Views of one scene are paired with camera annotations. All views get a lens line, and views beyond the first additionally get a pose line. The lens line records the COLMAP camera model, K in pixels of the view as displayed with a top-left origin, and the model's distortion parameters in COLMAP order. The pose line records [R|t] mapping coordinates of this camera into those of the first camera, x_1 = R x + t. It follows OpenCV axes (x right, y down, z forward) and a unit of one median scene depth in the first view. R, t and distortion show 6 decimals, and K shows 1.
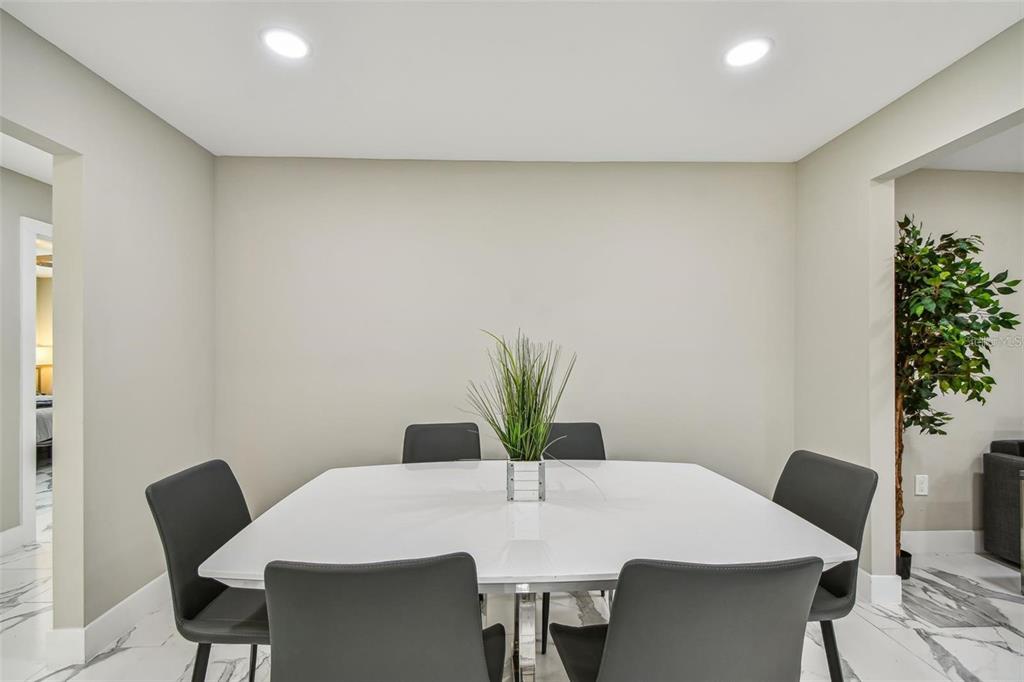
lens RADIAL K [[464.8, 0, 505.5], [0, 464.8, 348.1], [0, 0, 1]] dist [0.029942, -0.008948]
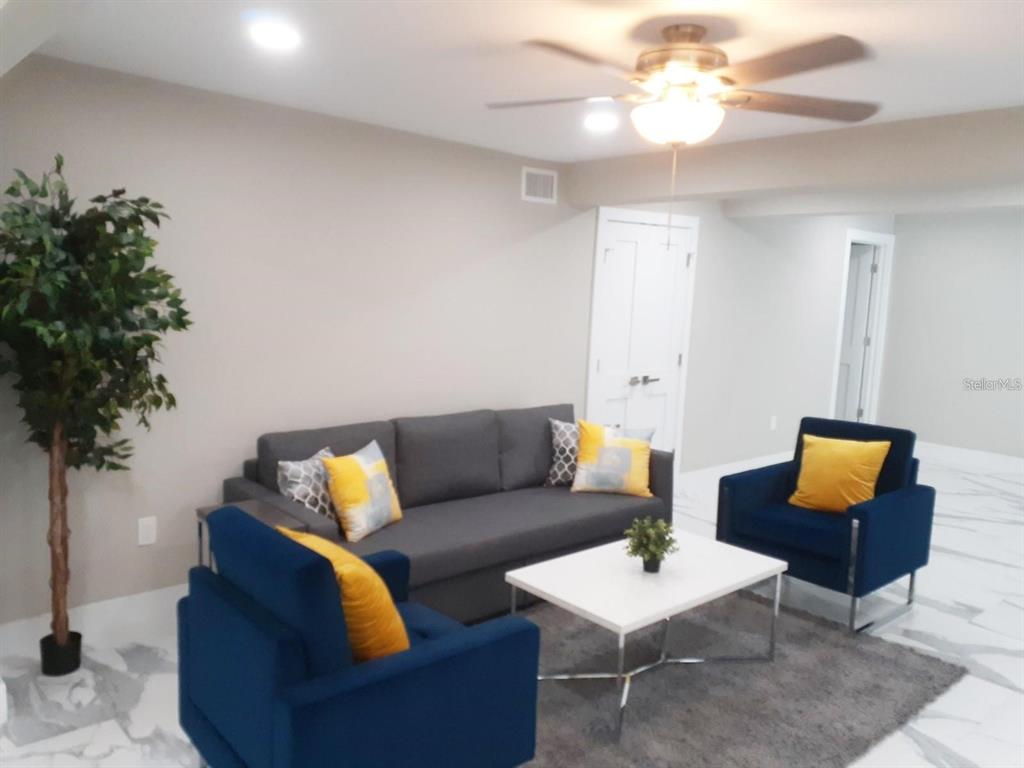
lens RADIAL K [[823.1, 0, 505.5], [0, 823.1, 379.4], [0, 0, 1]] dist [0.028404, -0.000746]
pose [[0.779838, -0.043829, 0.624445, 0.648272], [-0.049103, 0.990189, 0.130822, -0.163542], [-0.624052, -0.132682, 0.770035, -0.349798]]
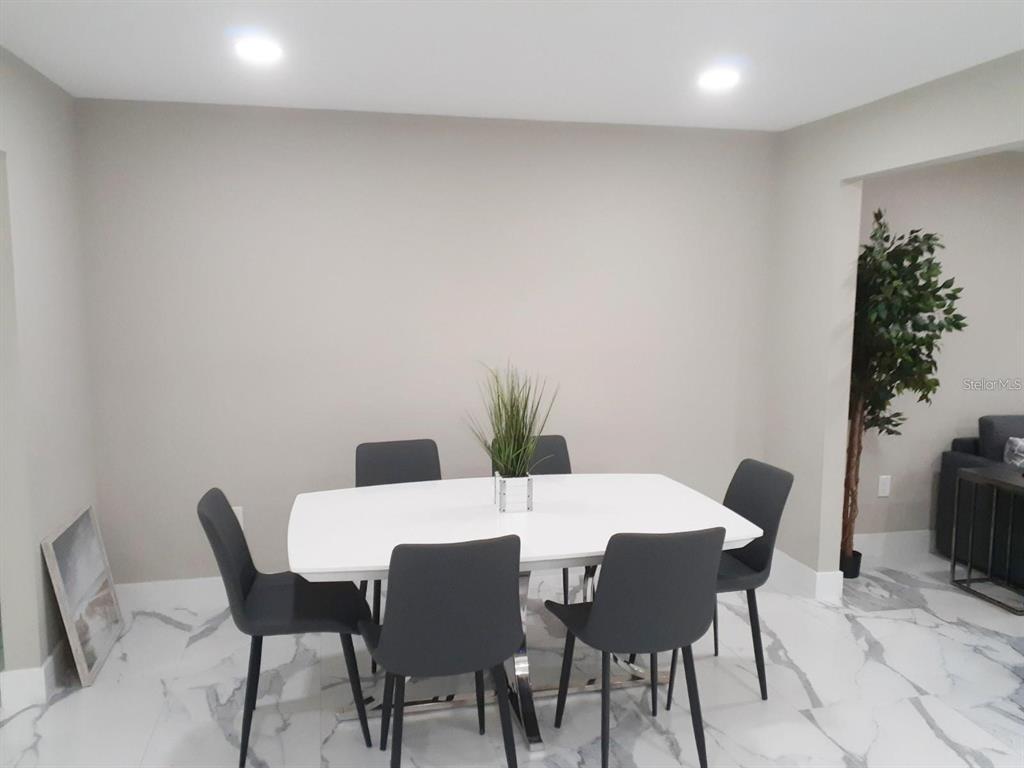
lens RADIAL K [[823.1, 0, 506.5], [0, 823.1, 390.8], [0, 0, 1]] dist [0.028404, -0.000746]
pose [[0.982249, -0.016598, 0.186845, -0.217494], [-0.008041, 0.991436, 0.130348, -0.139420], [-0.187408, -0.129537, 0.973703, -0.563877]]
